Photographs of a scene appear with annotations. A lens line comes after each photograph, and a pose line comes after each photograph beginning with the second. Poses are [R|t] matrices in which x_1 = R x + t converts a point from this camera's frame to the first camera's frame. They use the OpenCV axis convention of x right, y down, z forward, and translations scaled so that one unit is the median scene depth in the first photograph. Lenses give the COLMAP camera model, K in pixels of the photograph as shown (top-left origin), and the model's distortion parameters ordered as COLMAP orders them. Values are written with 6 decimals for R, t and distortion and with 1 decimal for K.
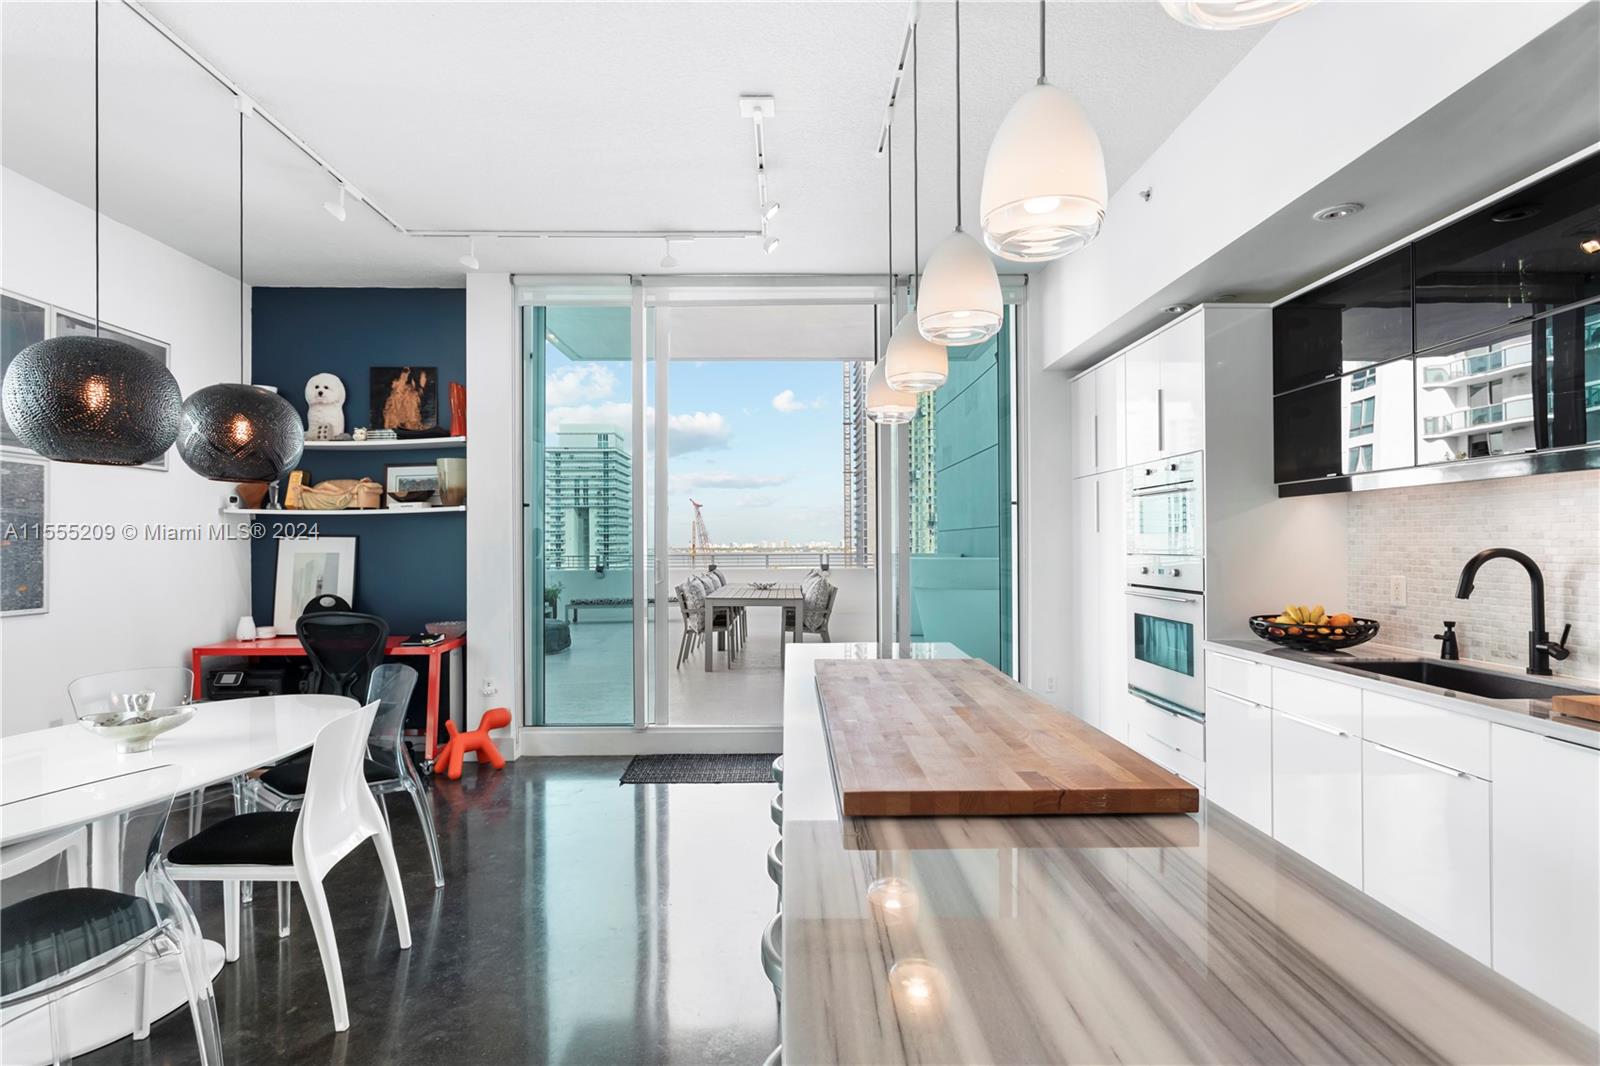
lens RADIAL K [[778.0, 0, 800.0], [0, 778.0, 533.0], [0, 0, 1]] dist [-0.037181, 0.000063]
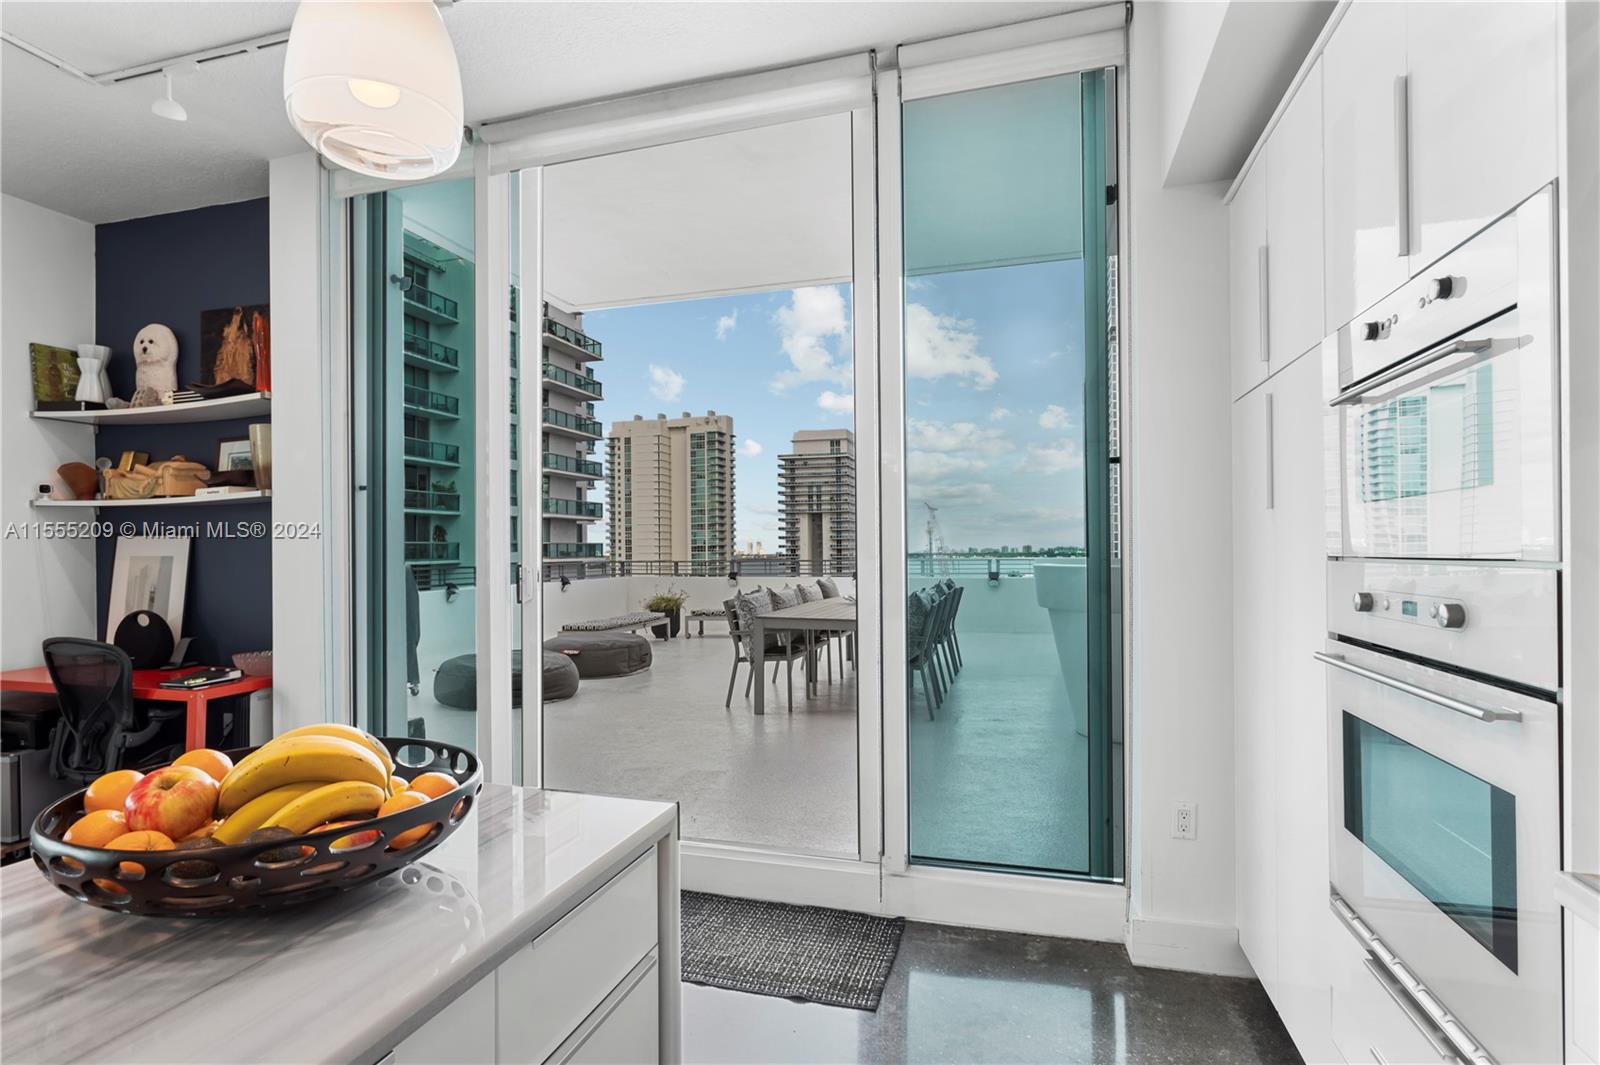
lens RADIAL K [[788.9, 0, 799.0], [0, 788.9, 537.3], [0, 0, 1]] dist [-0.009641, 0.000021]
pose [[0.953606, -0.007635, -0.300959, 0.235351], [0.007303, 0.999971, -0.002227, 0.013316], [0.300968, -0.000074, 0.953634, 0.438754]]
